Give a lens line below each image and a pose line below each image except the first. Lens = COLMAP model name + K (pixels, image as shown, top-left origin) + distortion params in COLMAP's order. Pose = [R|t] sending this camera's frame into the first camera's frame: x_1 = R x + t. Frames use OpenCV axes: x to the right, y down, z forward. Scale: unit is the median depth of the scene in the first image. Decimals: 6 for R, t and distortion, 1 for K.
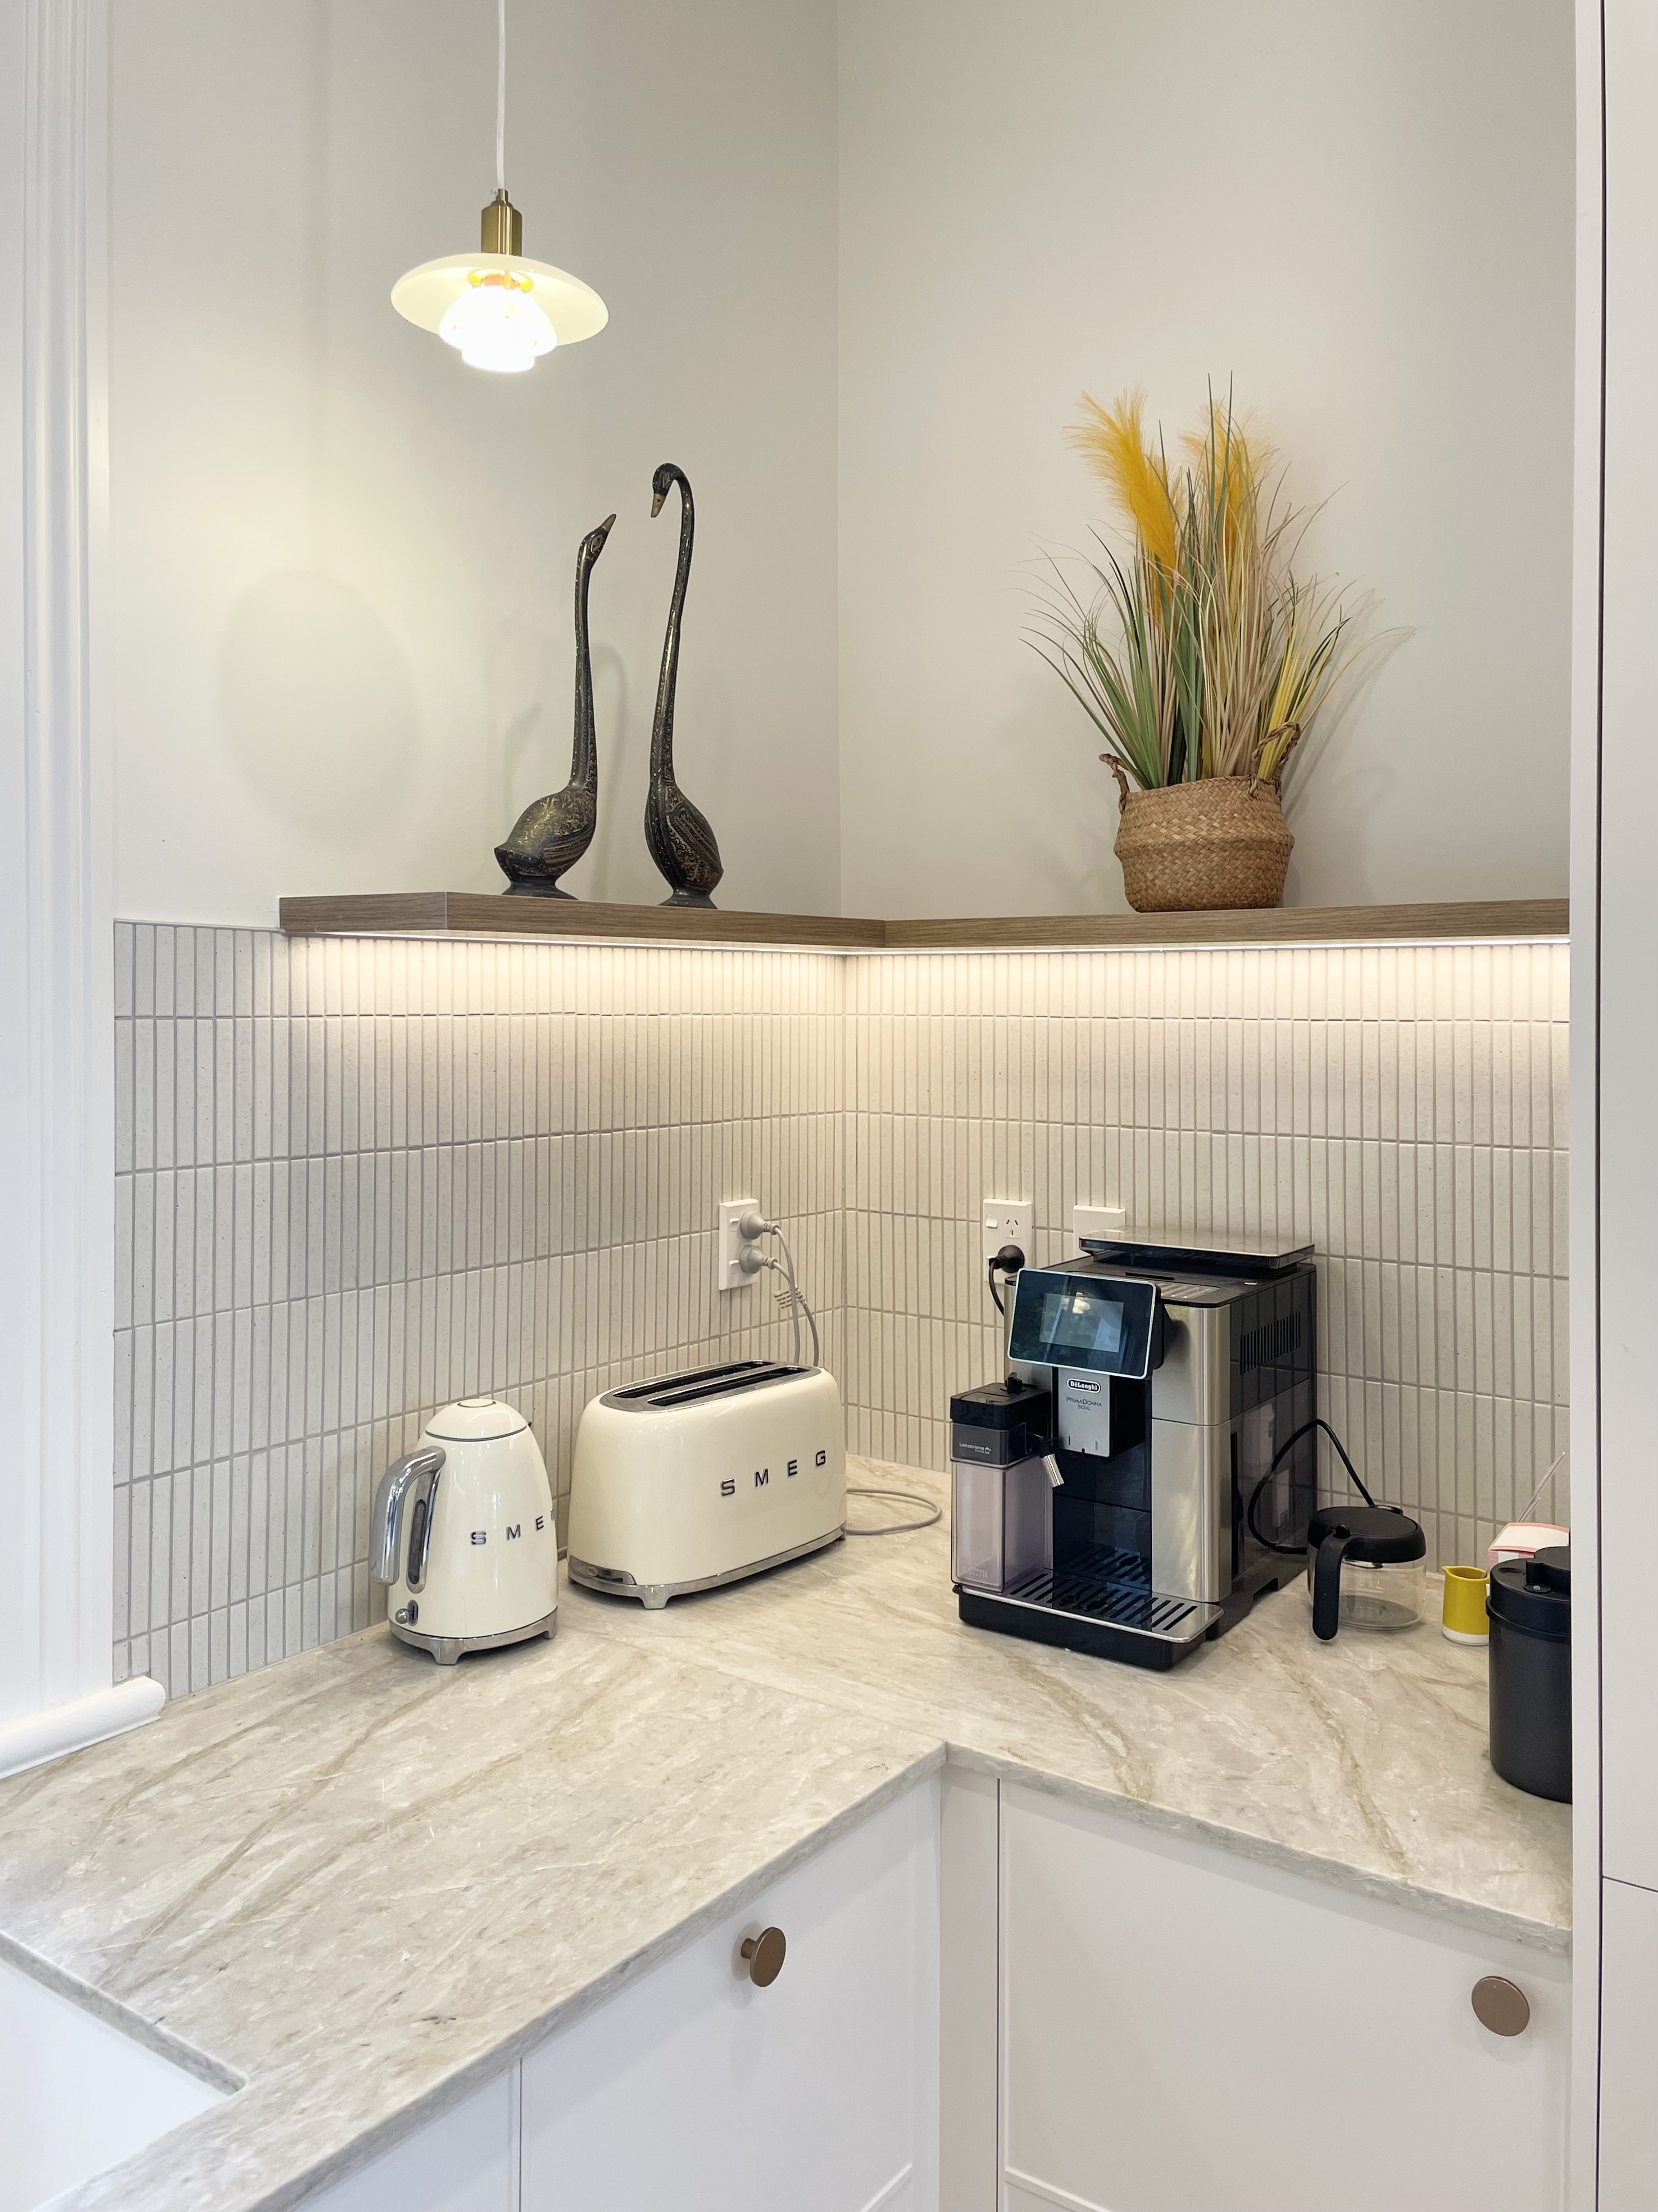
lens RADIAL K [[1715.6, 0, 891.6], [0, 1715.6, 1006.7], [0, 0, 1]] dist [0.091556, -0.091859]
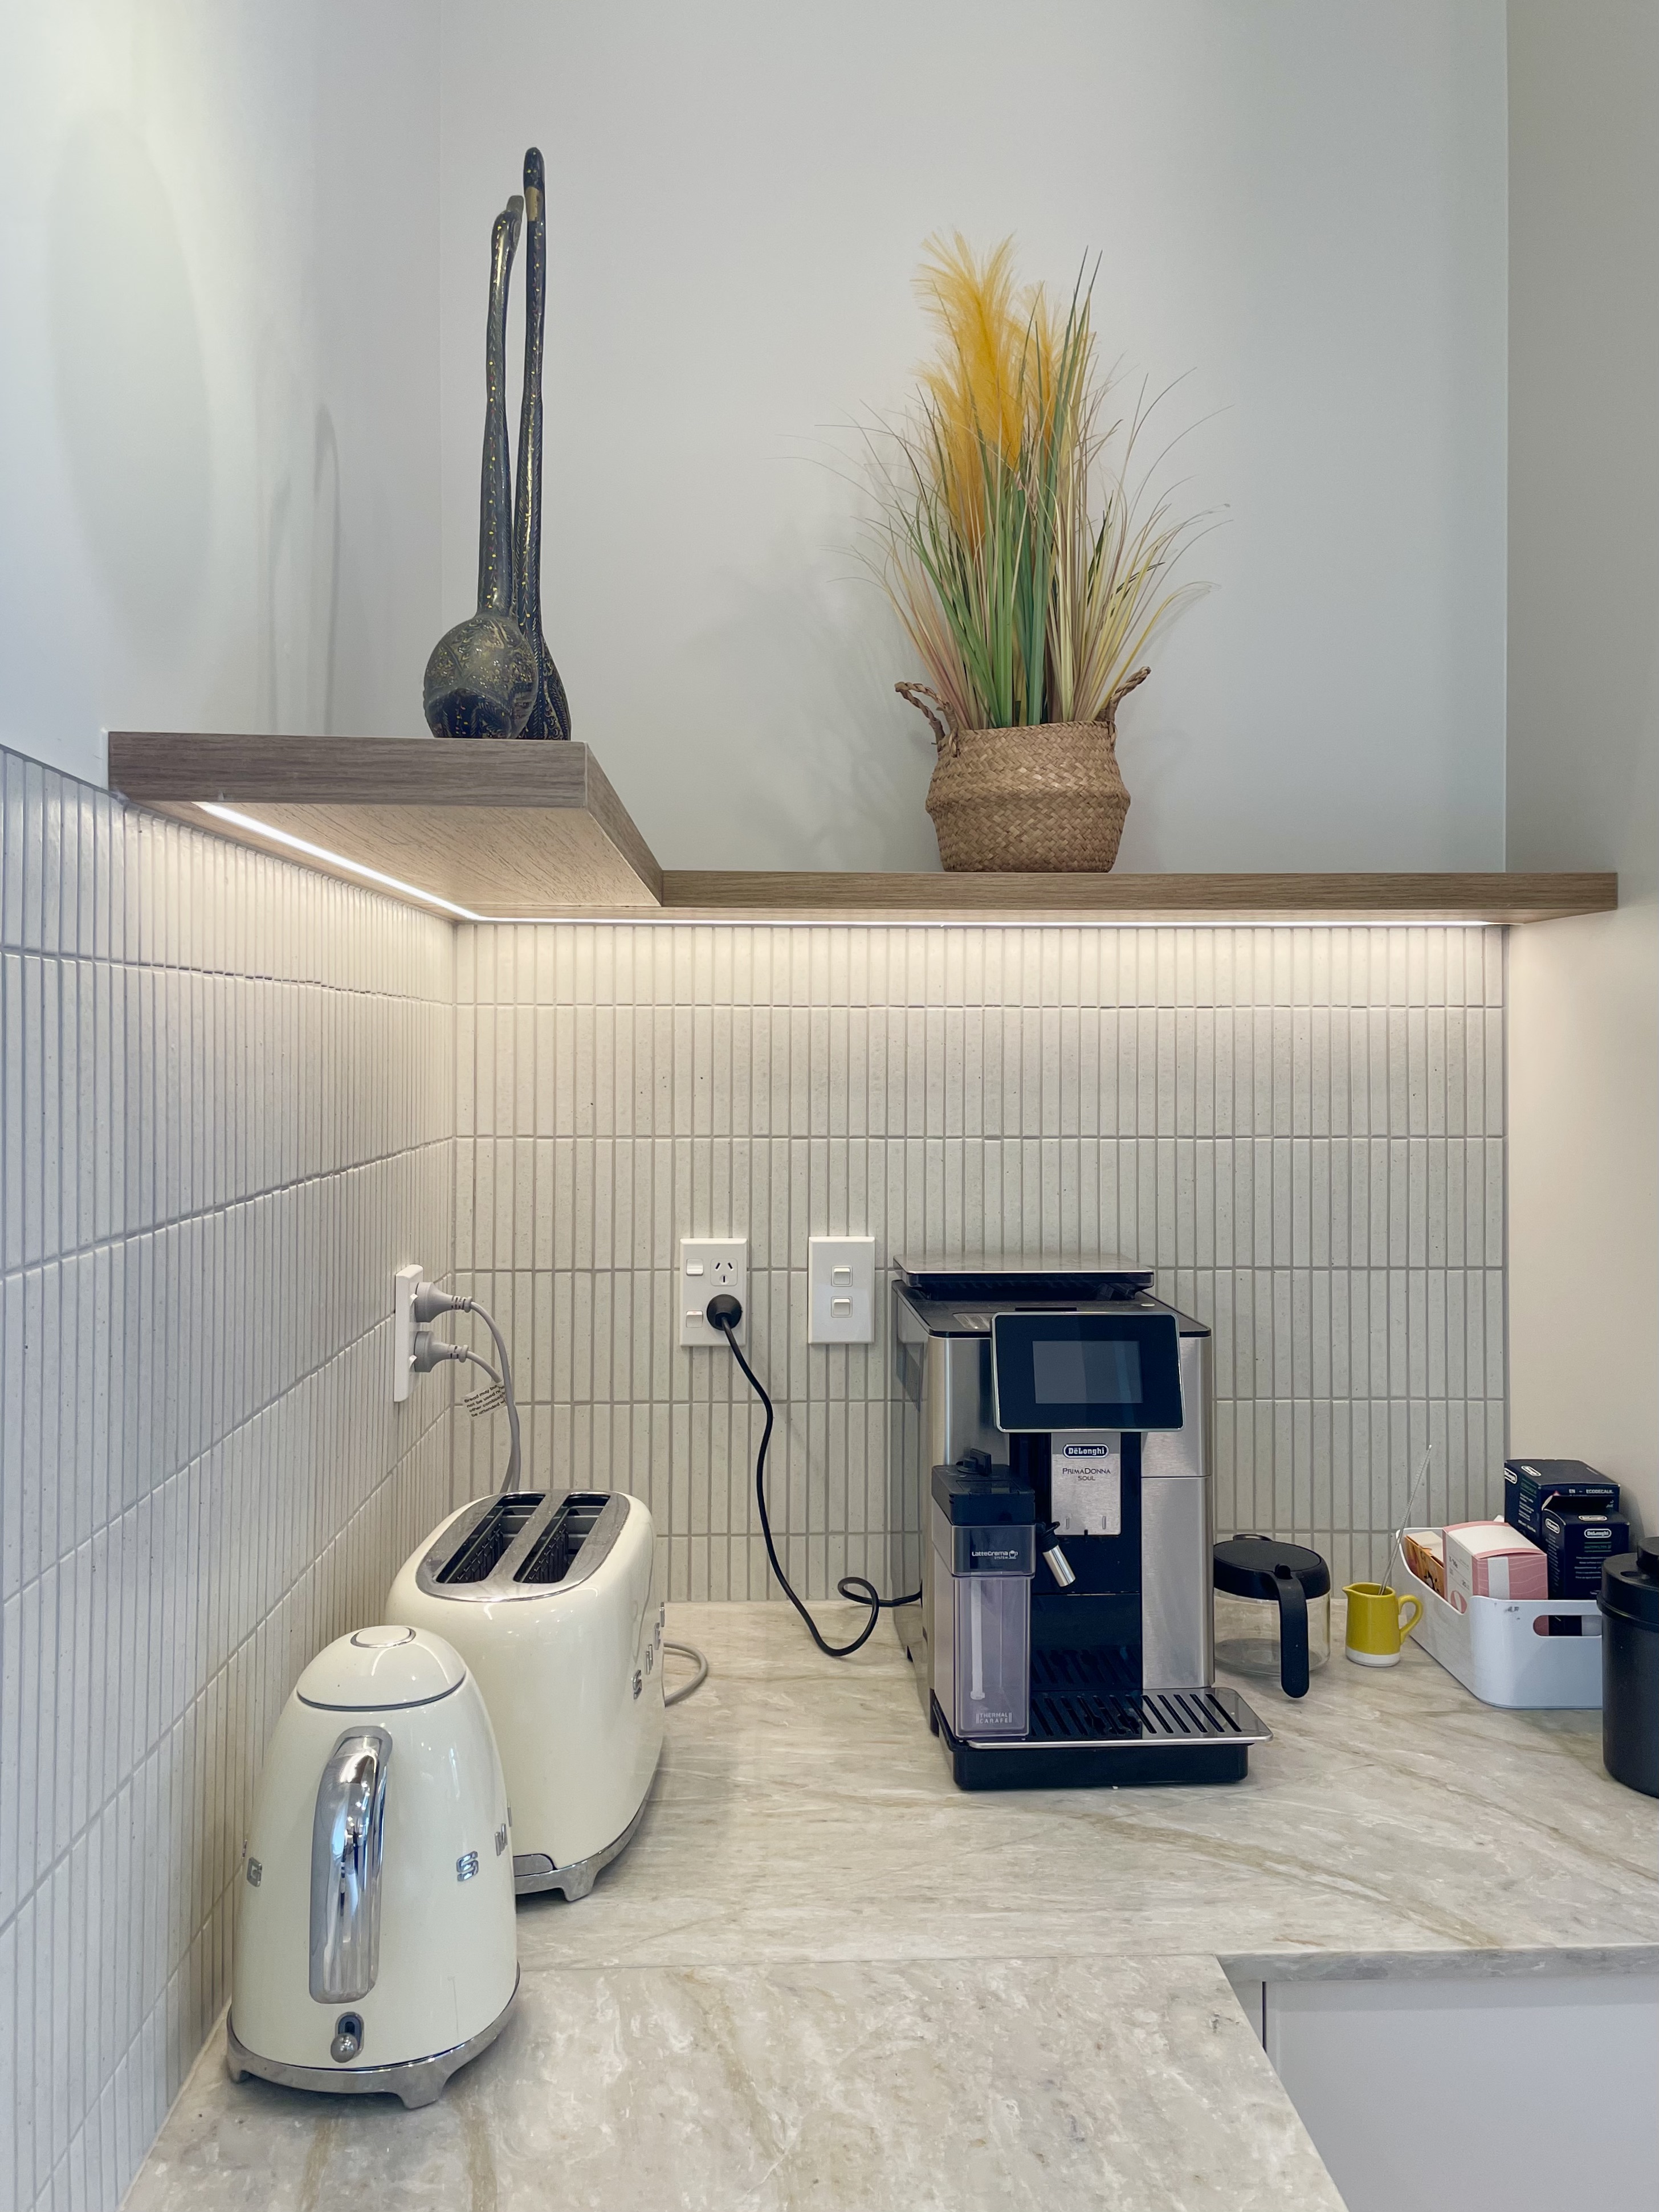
lens RADIAL K [[1716.0, 0, 843.3], [0, 1716.0, 1030.1], [0, 0, 1]] dist [0.091556, -0.091859]
pose [[0.787781, 0.001078, 0.615955, -0.441938], [0.004043, 0.999968, -0.006921, 0.027186], [-0.615942, 0.007942, 0.787751, 0.406932]]
